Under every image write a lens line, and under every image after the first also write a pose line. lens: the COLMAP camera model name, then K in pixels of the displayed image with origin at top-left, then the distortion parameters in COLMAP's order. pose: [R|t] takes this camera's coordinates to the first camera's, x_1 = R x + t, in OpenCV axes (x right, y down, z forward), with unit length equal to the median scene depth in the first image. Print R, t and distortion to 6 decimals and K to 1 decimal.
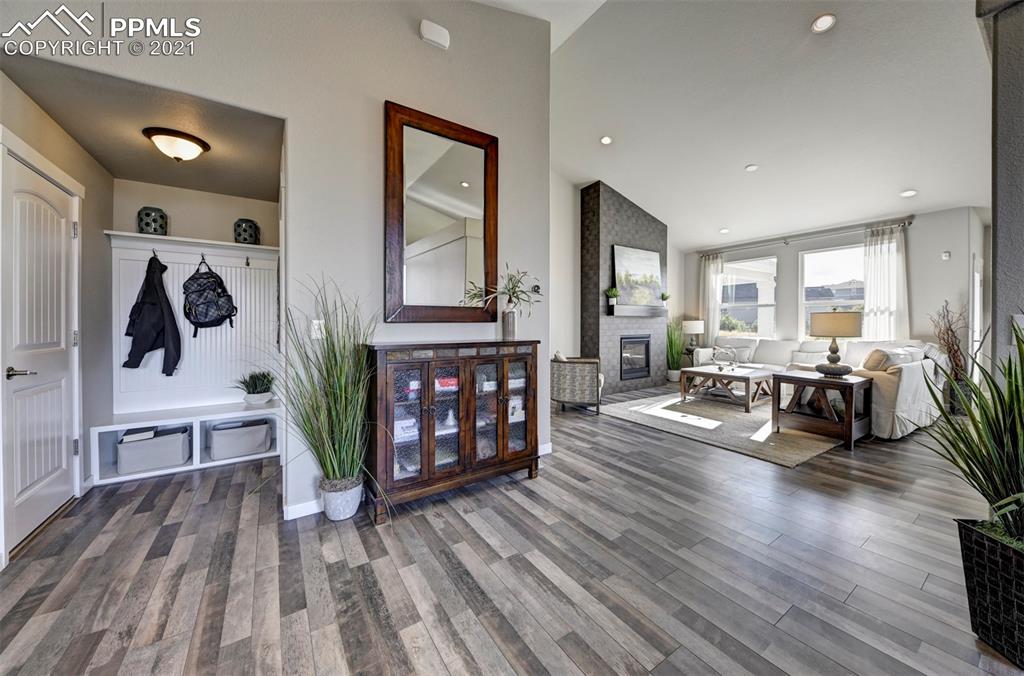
lens RADIAL K [[351.5, 0, 508.7], [0, 351.5, 327.5], [0, 0, 1]] dist [-0.023247, -0.000032]
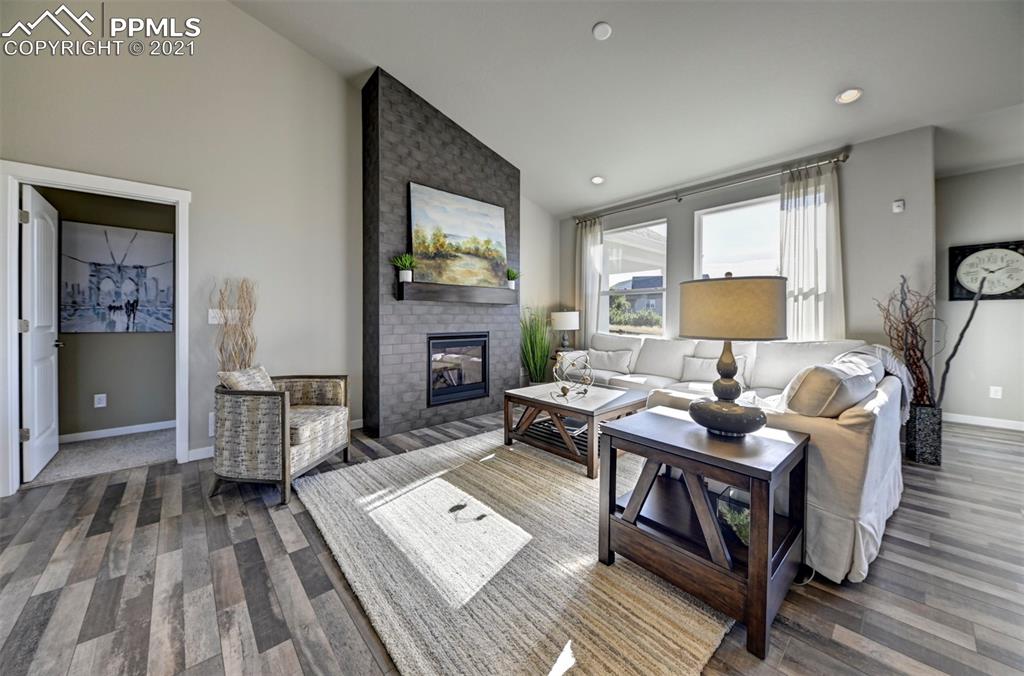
lens RADIAL K [[364.4, 0, 508.3], [0, 364.4, 323.5], [0, 0, 1]] dist [-0.008739, -0.000103]
pose [[0.984822, -0.000692, 0.173565, 0.402088], [0.000695, 1.000000, 0.000046, 0.005766], [-0.173565, 0.000075, 0.984822, 0.404761]]
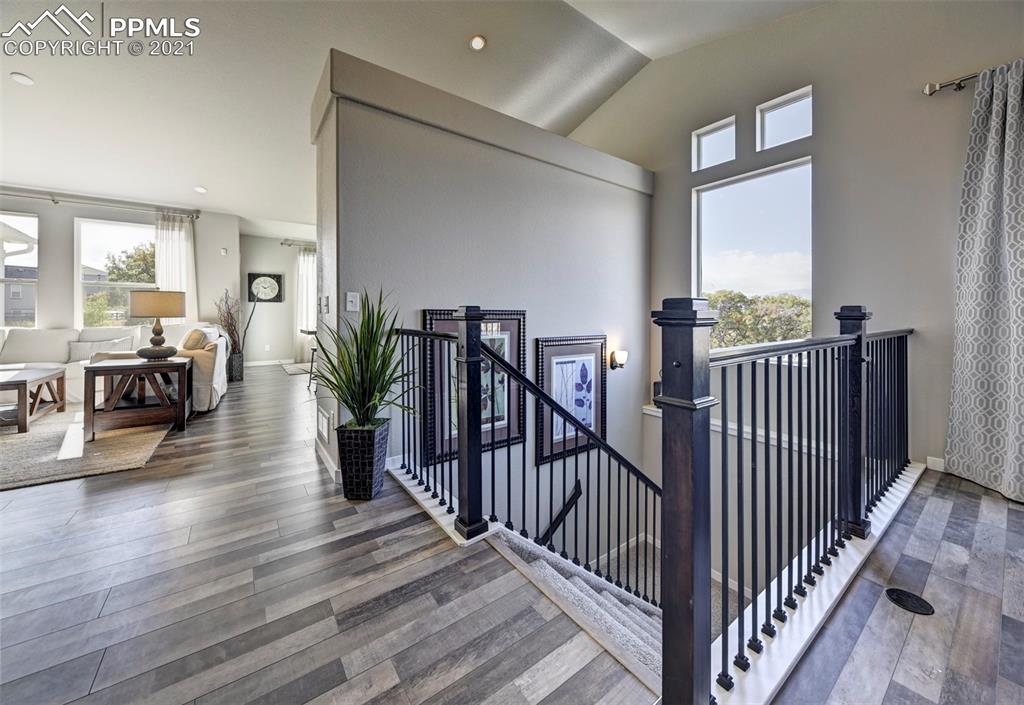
lens RADIAL K [[373.0, 0, 500.5], [0, 373.0, 317.0], [0, 0, 1]] dist [-0.000441, -0.000356]
pose [[-0.061708, -0.005584, 0.998079, -0.084097], [0.011170, 0.999918, 0.006285, 0.019573], [-0.998032, 0.011536, -0.061641, 0.086083]]
